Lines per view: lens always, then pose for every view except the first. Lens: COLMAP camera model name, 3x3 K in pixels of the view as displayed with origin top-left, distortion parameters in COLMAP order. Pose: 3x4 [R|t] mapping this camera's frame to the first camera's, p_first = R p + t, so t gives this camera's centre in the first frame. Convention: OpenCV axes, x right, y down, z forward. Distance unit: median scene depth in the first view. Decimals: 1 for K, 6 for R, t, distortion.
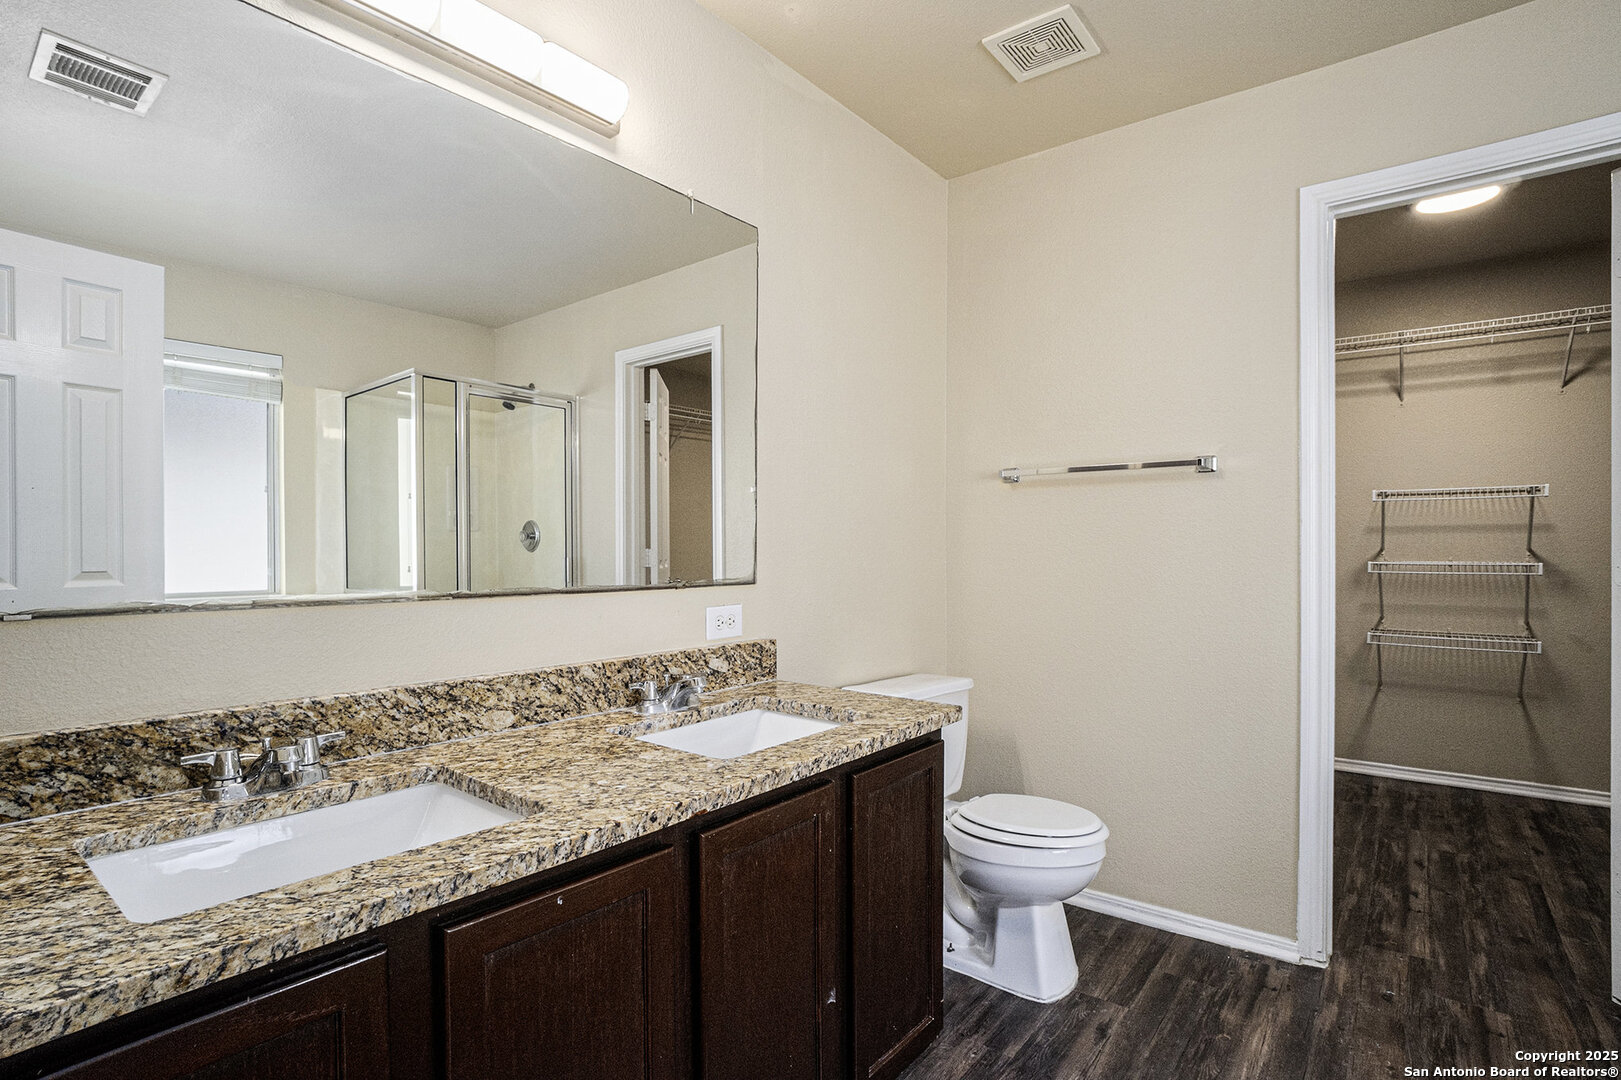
lens RADIAL K [[789.6, 0, 810.5], [0, 789.6, 540.0], [0, 0, 1]] dist [-0.081345, 0.022902]
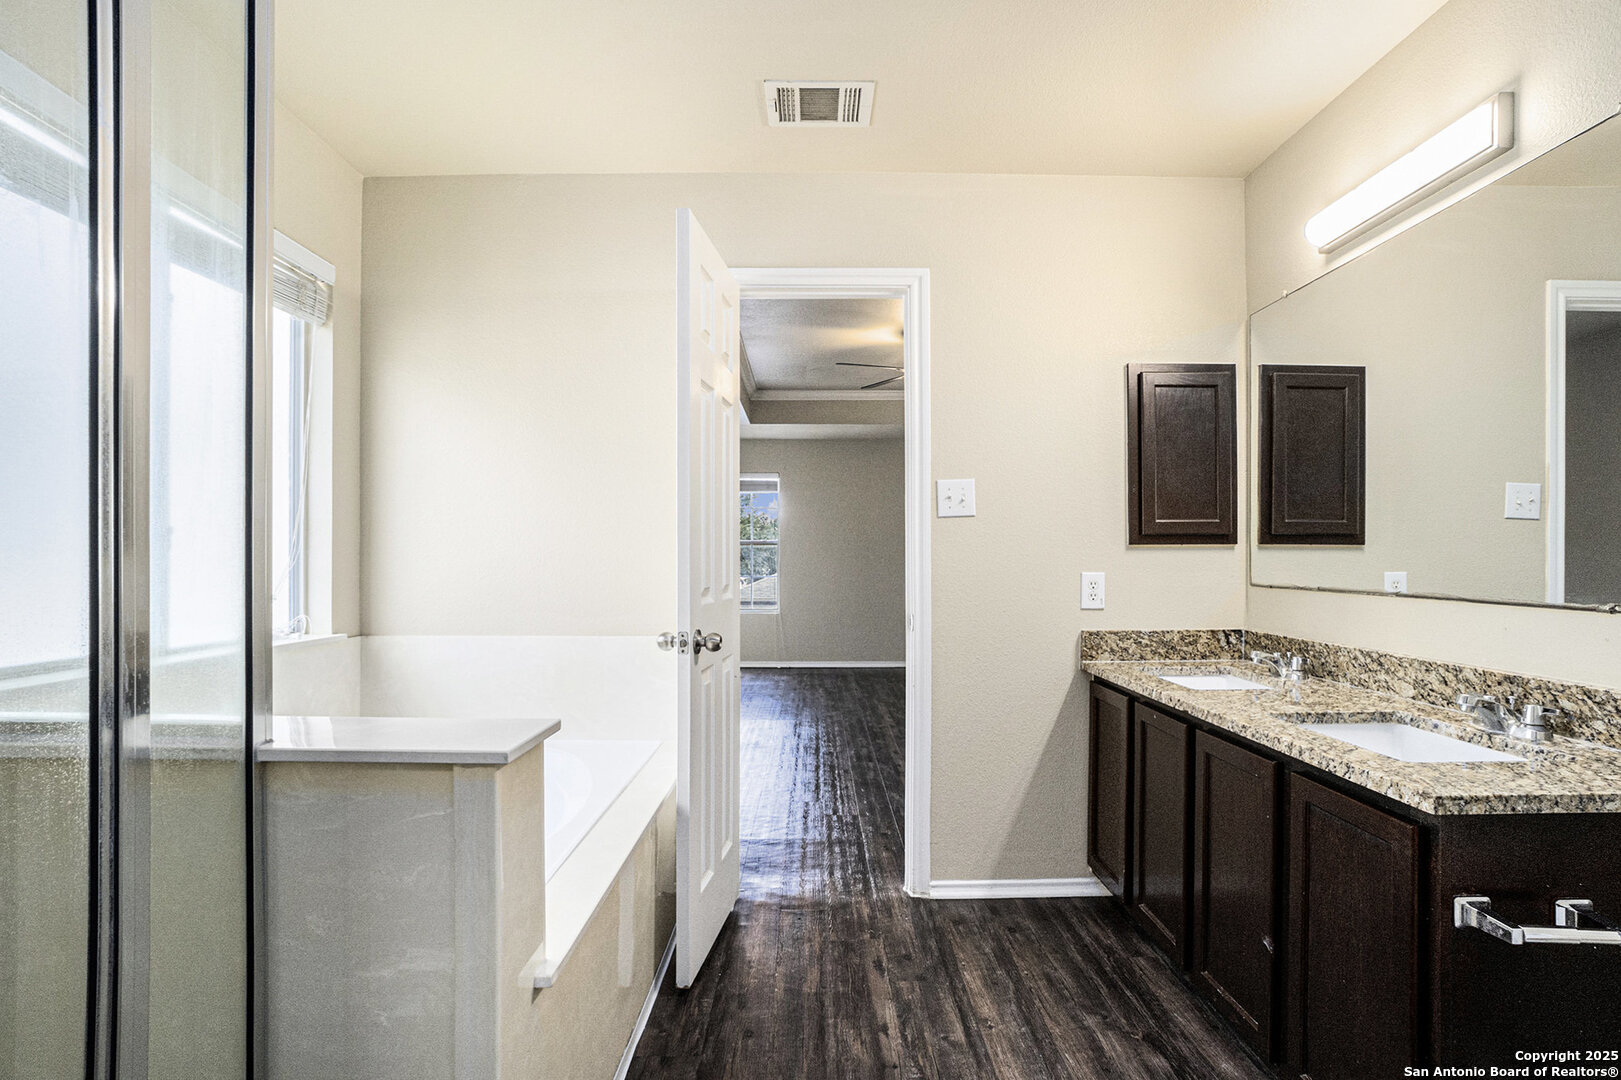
lens RADIAL K [[802.1, 0, 808.2], [0, 802.1, 555.6], [0, 0, 1]] dist [-0.065187, 0.023280]
pose [[-0.785243, -0.001123, -0.619187, 1.109857], [0.005018, 0.999954, -0.008178, 0.006859], [0.619168, -0.009529, -0.785201, 1.277550]]
